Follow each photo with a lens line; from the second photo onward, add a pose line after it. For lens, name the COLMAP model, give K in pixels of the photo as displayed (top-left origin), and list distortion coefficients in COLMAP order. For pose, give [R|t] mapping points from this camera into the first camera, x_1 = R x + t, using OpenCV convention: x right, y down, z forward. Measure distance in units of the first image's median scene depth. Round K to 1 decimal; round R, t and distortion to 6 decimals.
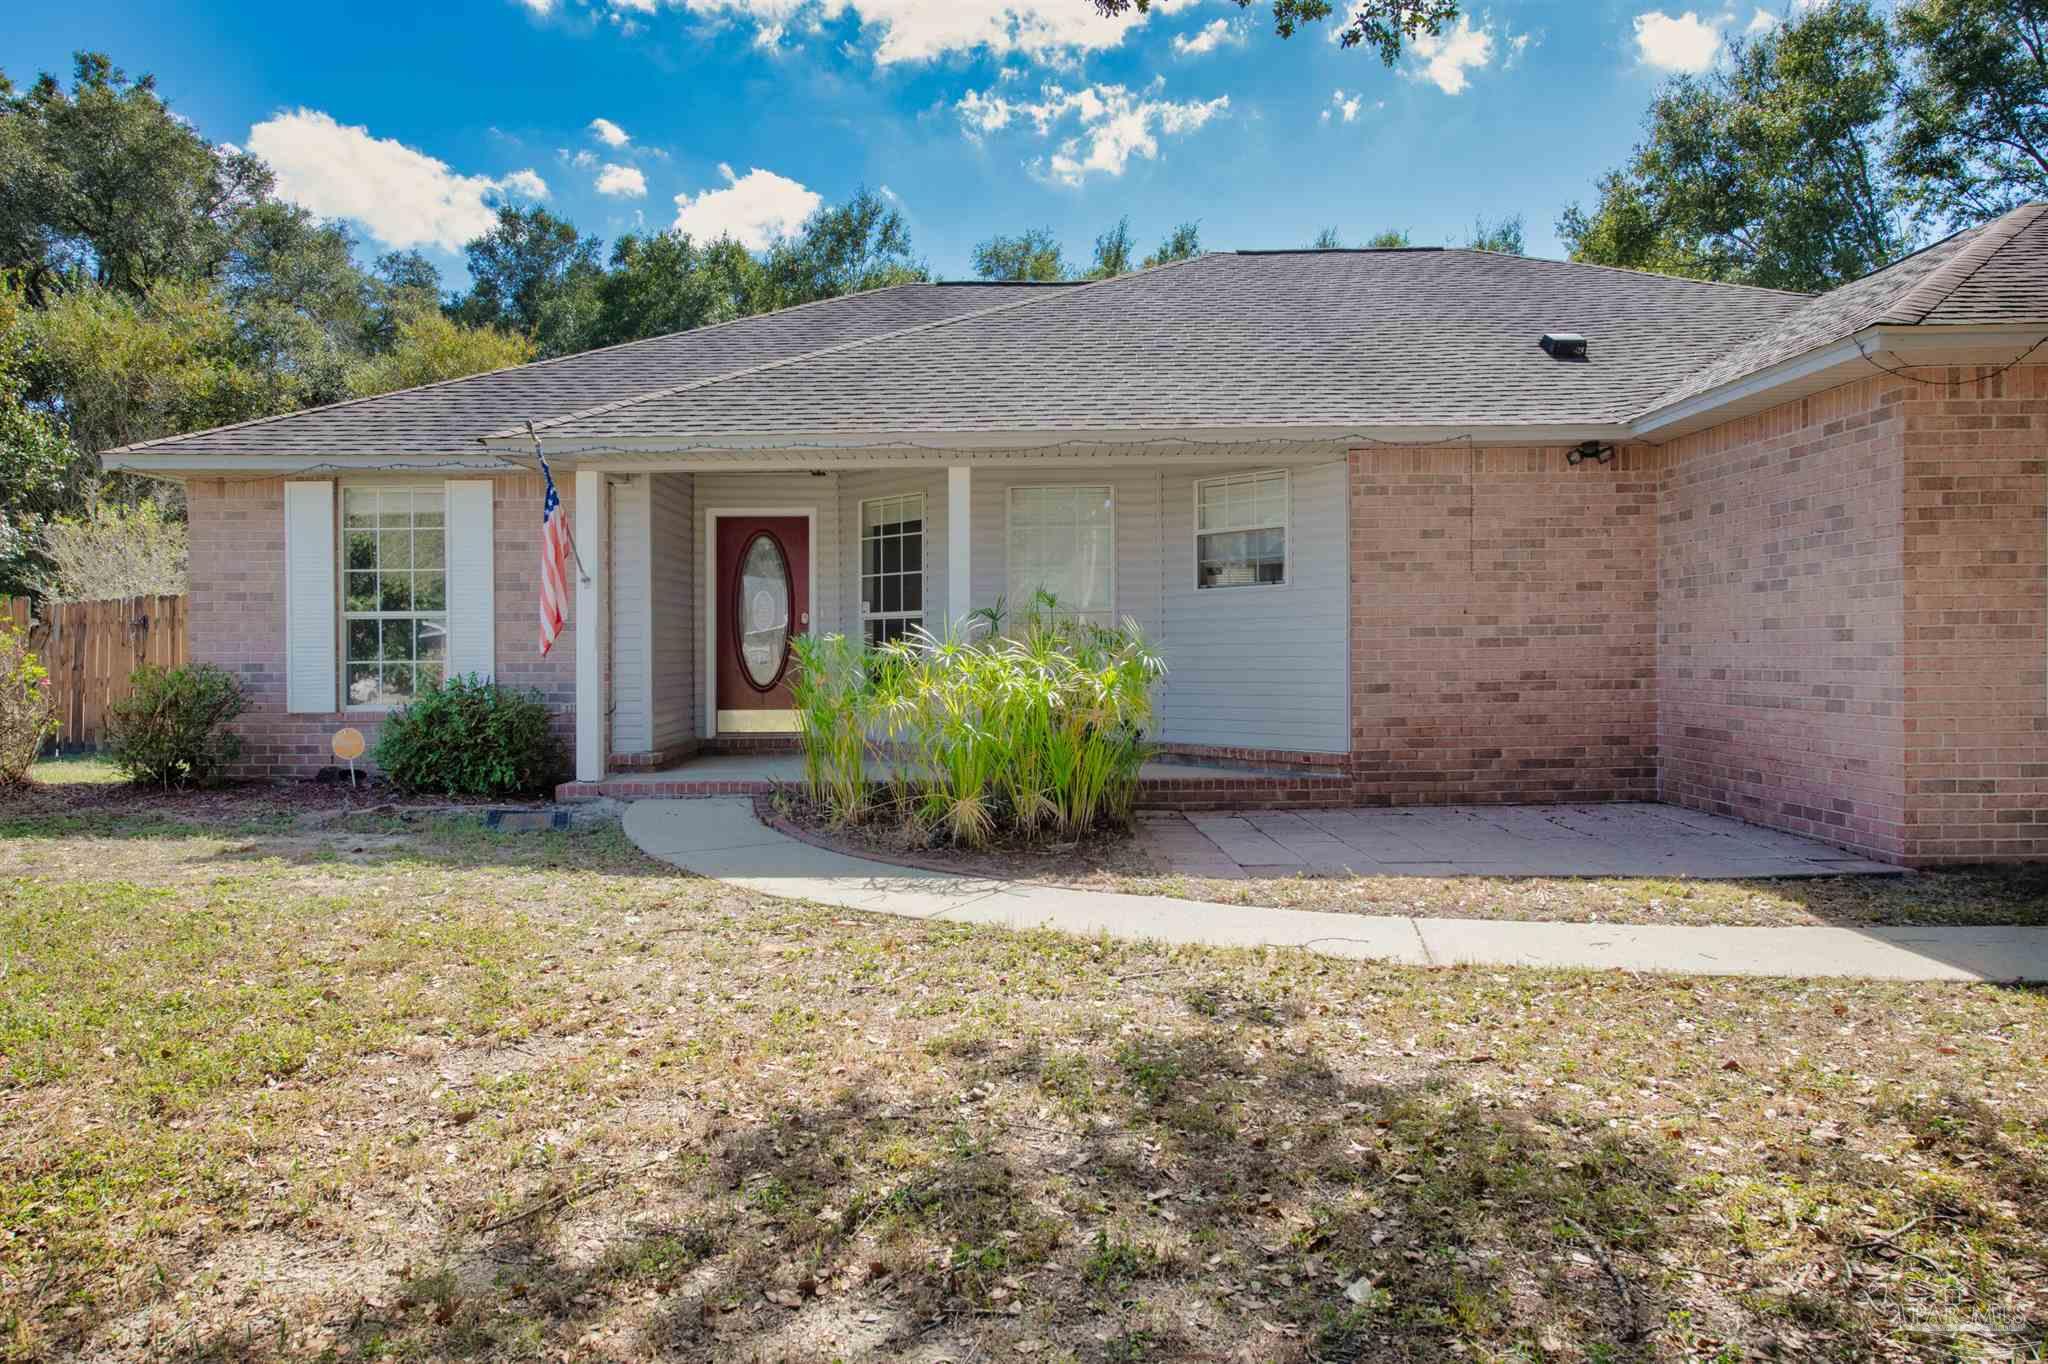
lens RADIAL K [[1362.1, 0, 1024.7], [0, 1362.1, 683.4], [0, 0, 1]] dist [-0.005721, -0.002383]
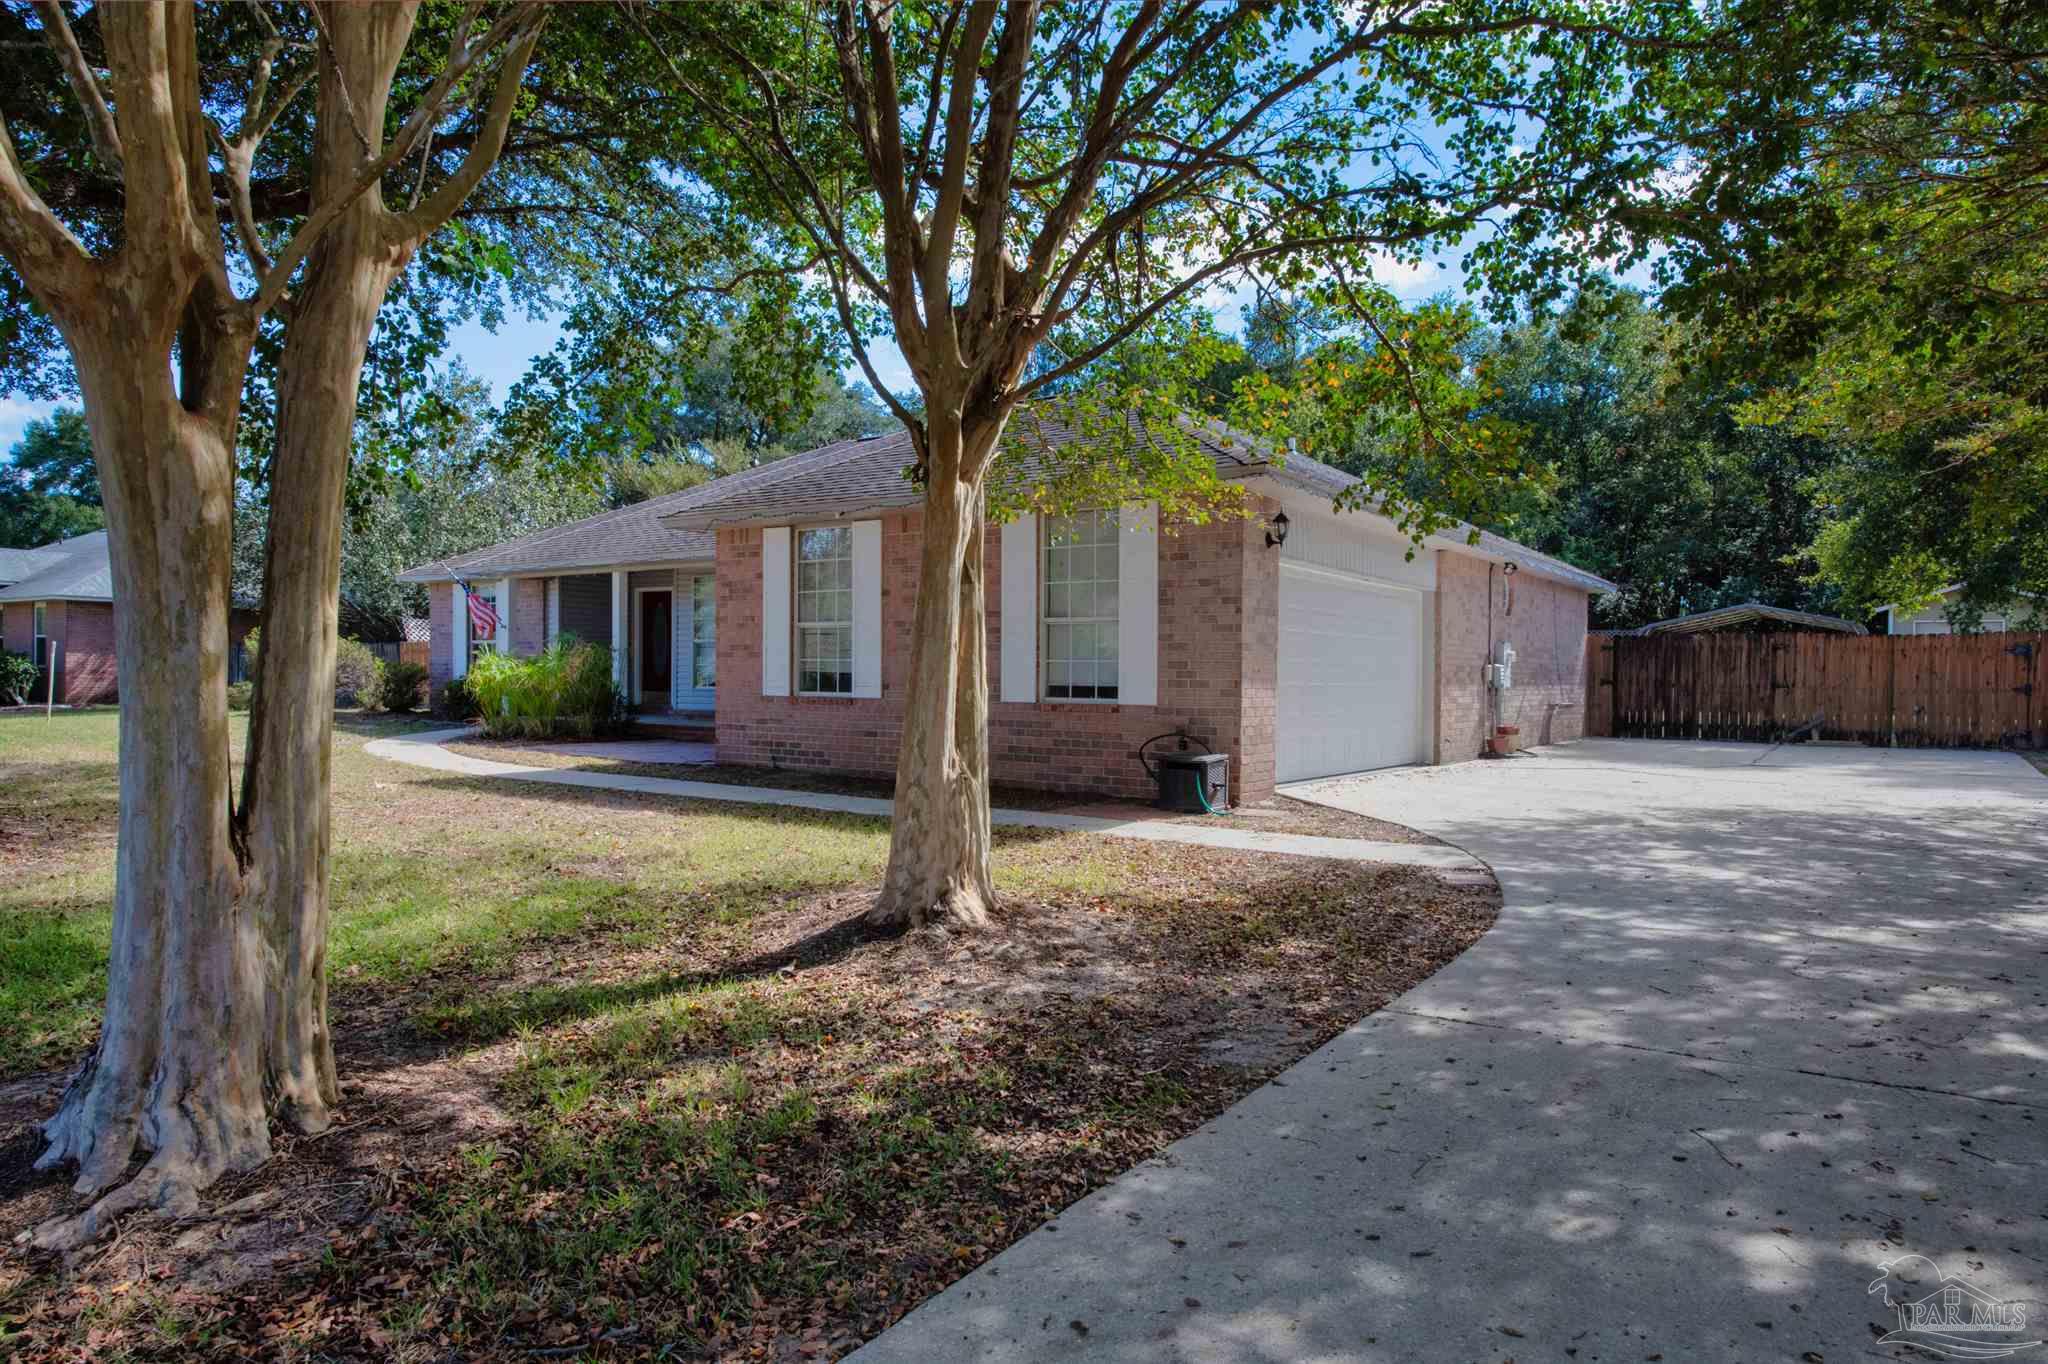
lens RADIAL K [[1257.7, 0, 1014.2], [0, 1257.7, 690.8], [0, 0, 1]] dist [0.019540, 0.009491]
pose [[0.838851, 0.023818, -0.543840, 1.503093], [-0.027305, 0.999626, 0.001664, 0.002804], [0.543676, 0.013454, 0.839187, -0.290404]]
